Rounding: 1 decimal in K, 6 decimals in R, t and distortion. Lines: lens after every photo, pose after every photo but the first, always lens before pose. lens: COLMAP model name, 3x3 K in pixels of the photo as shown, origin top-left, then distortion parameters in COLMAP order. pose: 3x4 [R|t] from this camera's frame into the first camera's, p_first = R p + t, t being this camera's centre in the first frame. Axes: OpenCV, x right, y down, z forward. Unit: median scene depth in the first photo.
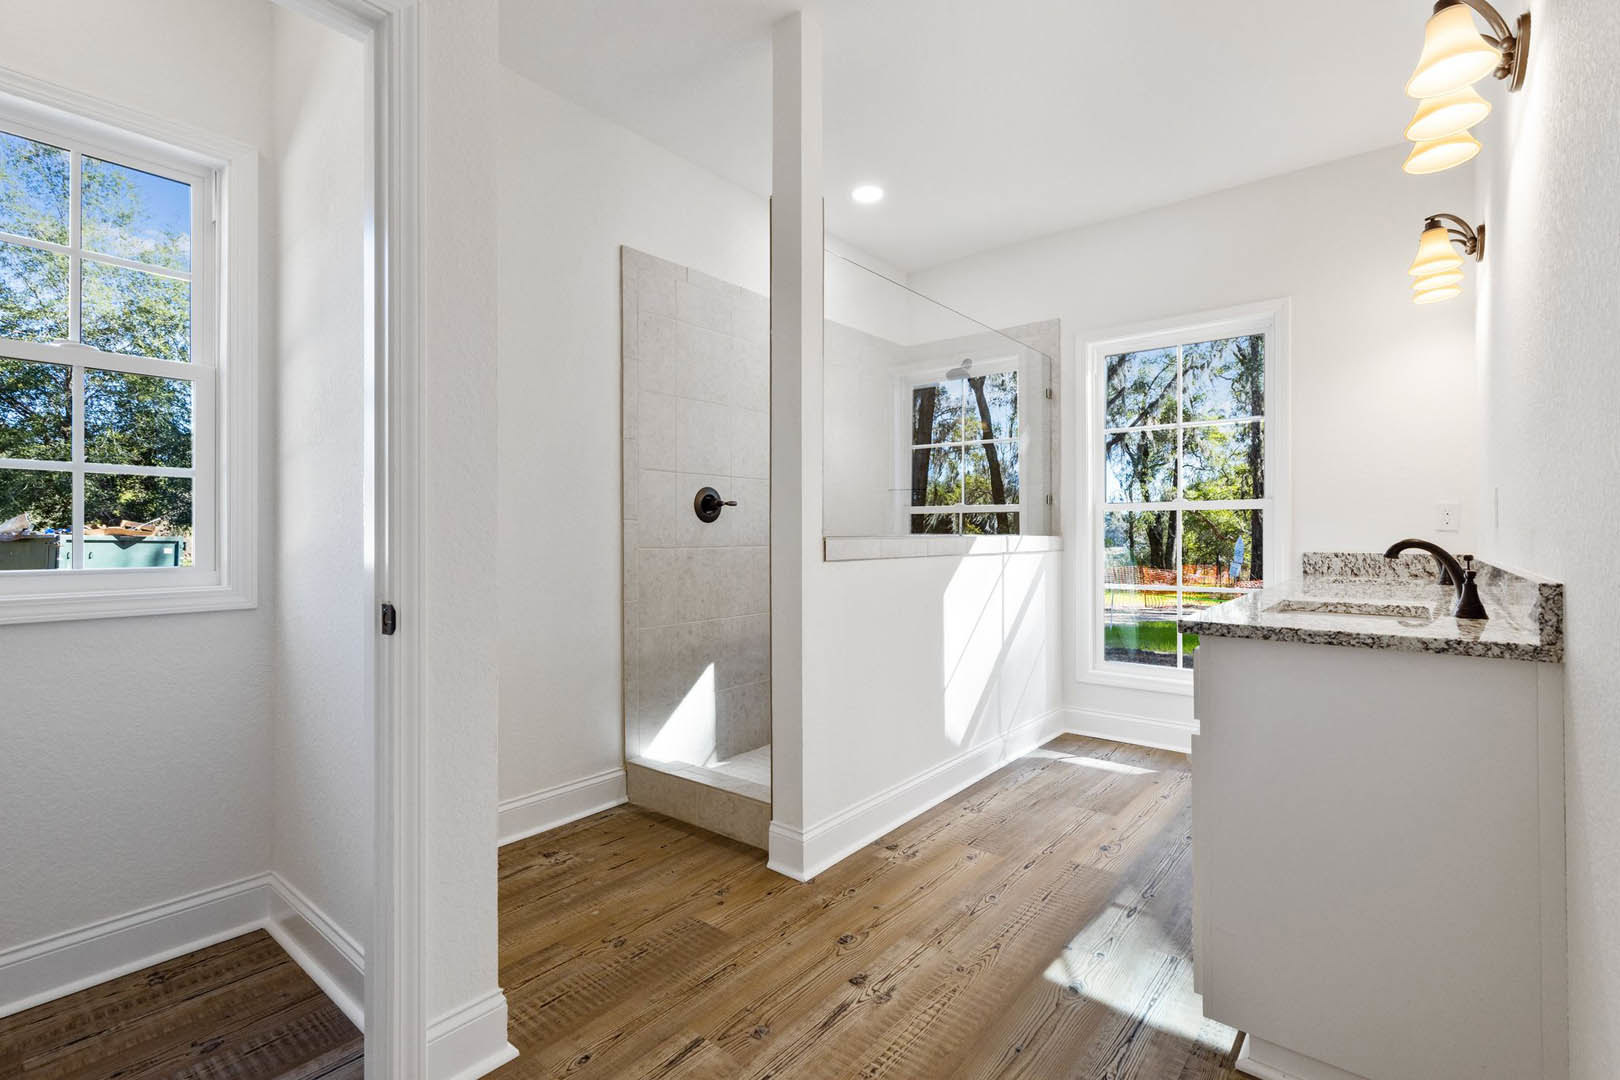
lens RADIAL K [[744.2, 0, 810.1], [0, 744.2, 537.8], [0, 0, 1]] dist [0.003530, -0.000142]
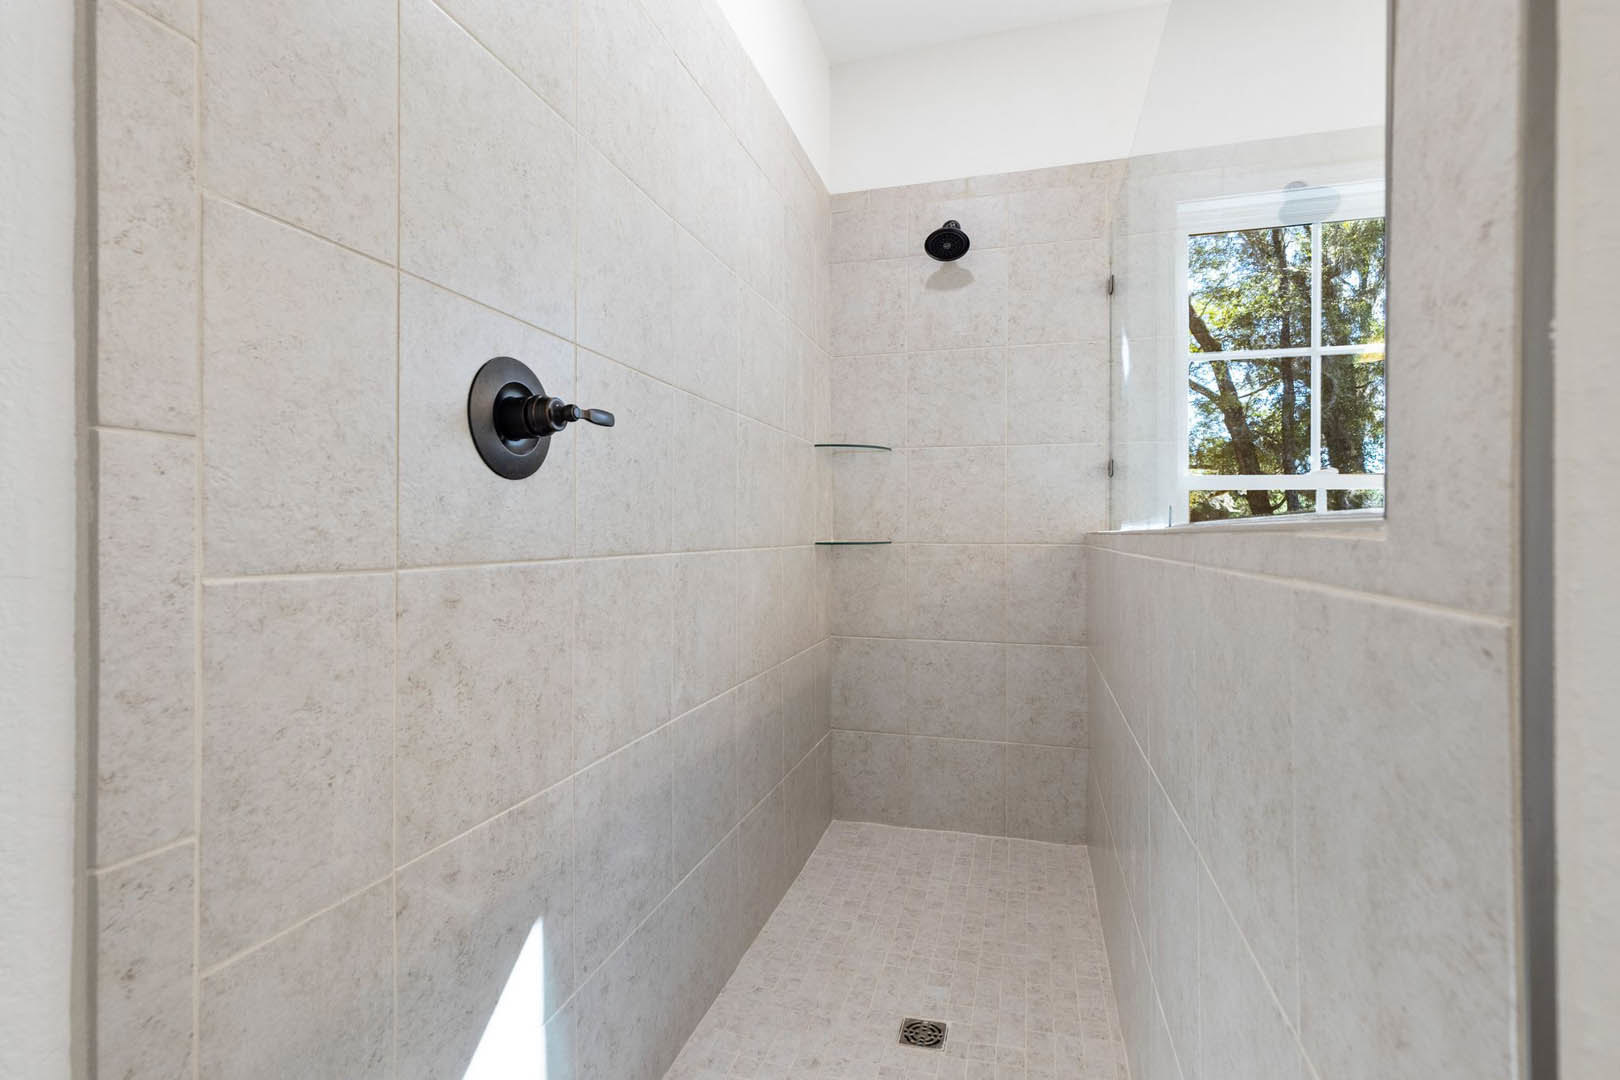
lens RADIAL K [[744.2, 0, 807.9], [0, 744.2, 533.3], [0, 0, 1]] dist [0.003530, -0.000142]
pose [[0.922295, -0.000791, 0.386485, -0.146806], [0.003079, 0.999981, -0.005301, 0.003589], [-0.386474, 0.006079, 0.922280, 0.701618]]
